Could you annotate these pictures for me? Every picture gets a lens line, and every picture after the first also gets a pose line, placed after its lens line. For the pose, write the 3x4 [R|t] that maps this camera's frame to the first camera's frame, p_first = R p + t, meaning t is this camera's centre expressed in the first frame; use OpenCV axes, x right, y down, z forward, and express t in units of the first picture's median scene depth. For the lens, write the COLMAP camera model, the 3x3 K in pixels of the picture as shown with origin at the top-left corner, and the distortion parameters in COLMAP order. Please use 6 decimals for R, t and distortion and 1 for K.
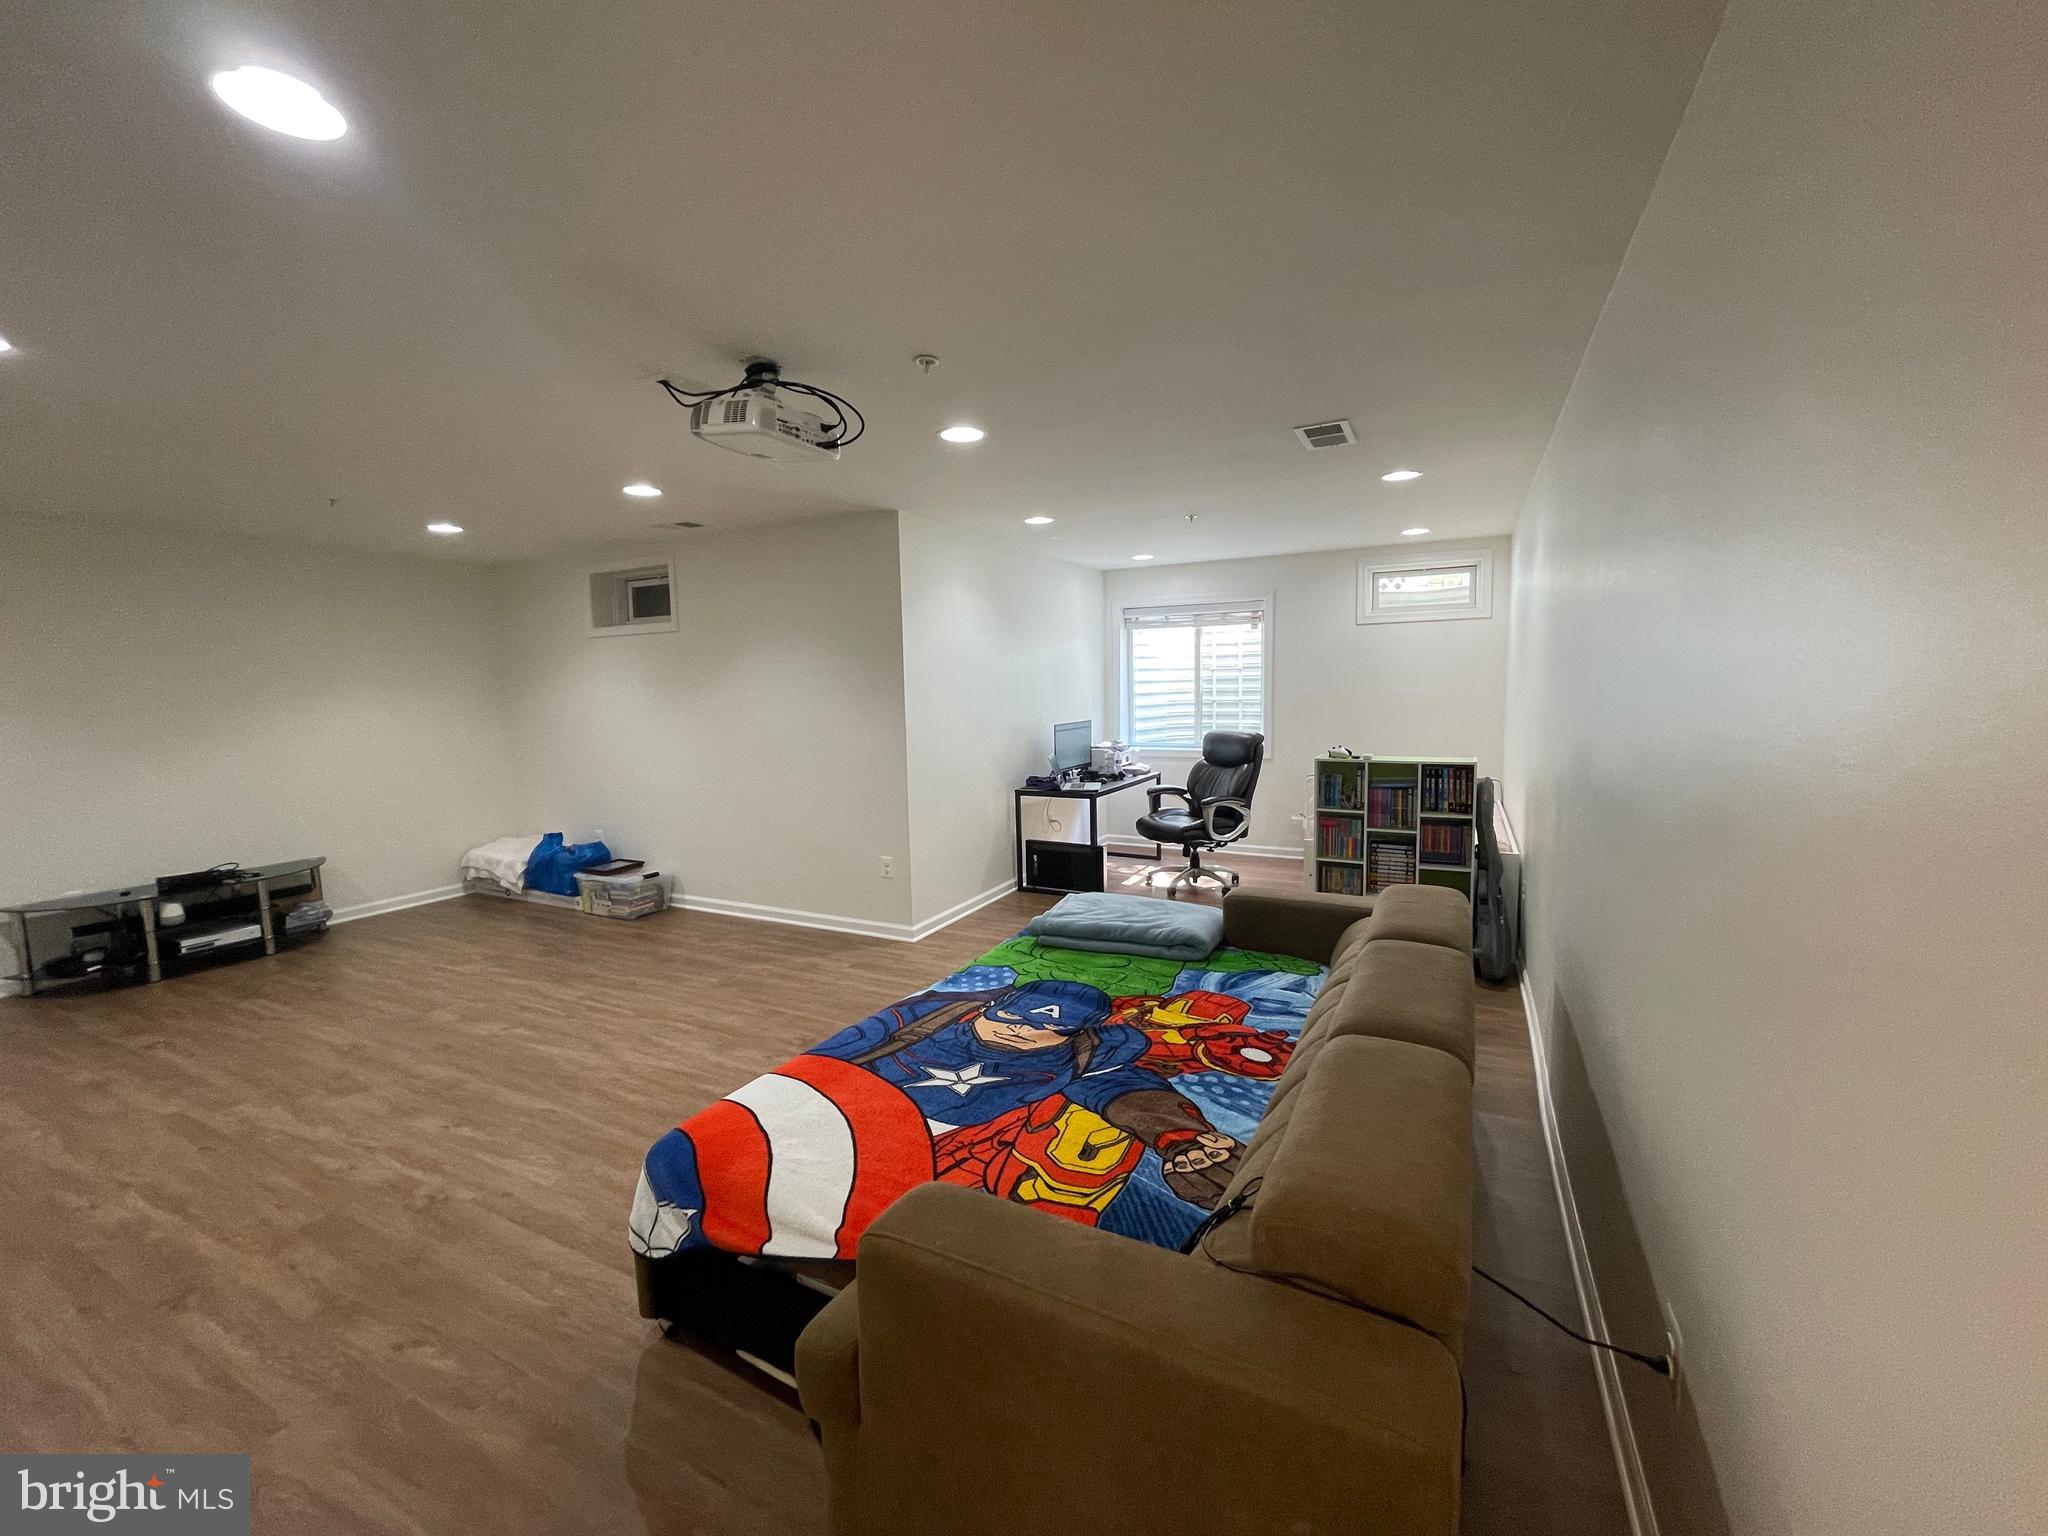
lens RADIAL K [[824.8, 0, 1021.7], [0, 824.8, 770.8], [0, 0, 1]] dist [-0.003560, 0.001493]
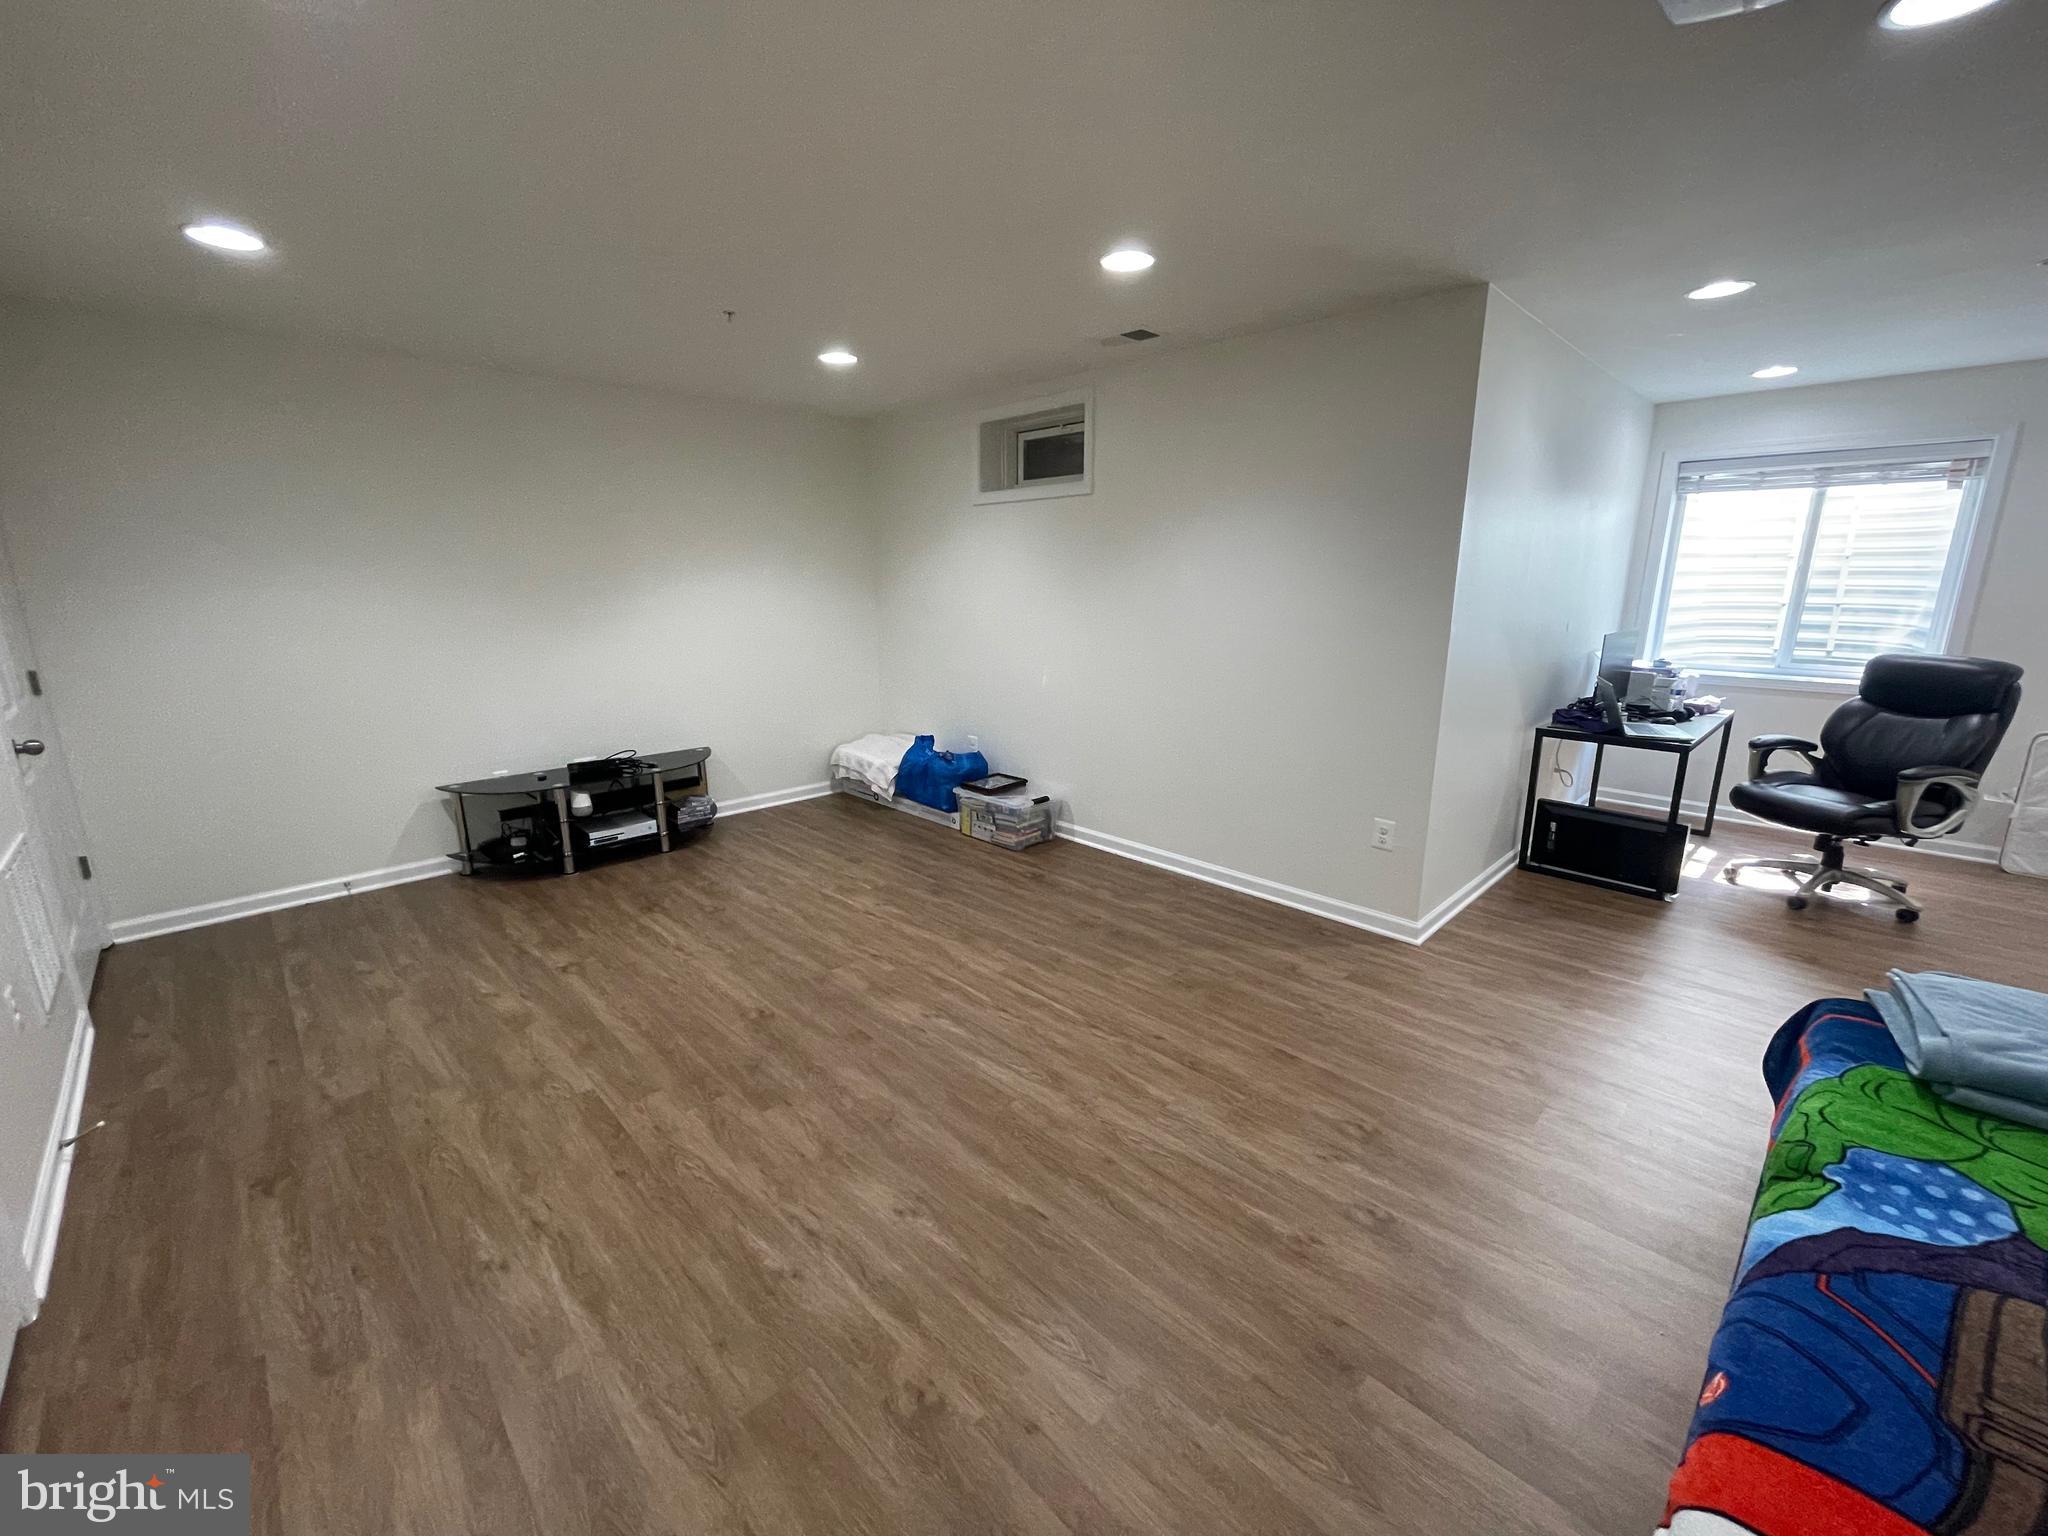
lens RADIAL K [[824.8, 0, 1025.2], [0, 824.8, 767.1], [0, 0, 1]] dist [-0.003560, 0.001493]
pose [[0.950653, 0.089748, -0.296990, -0.254255], [-0.050525, 0.989252, 0.137217, -0.020978], [0.306113, -0.115441, 0.944970, 0.250494]]
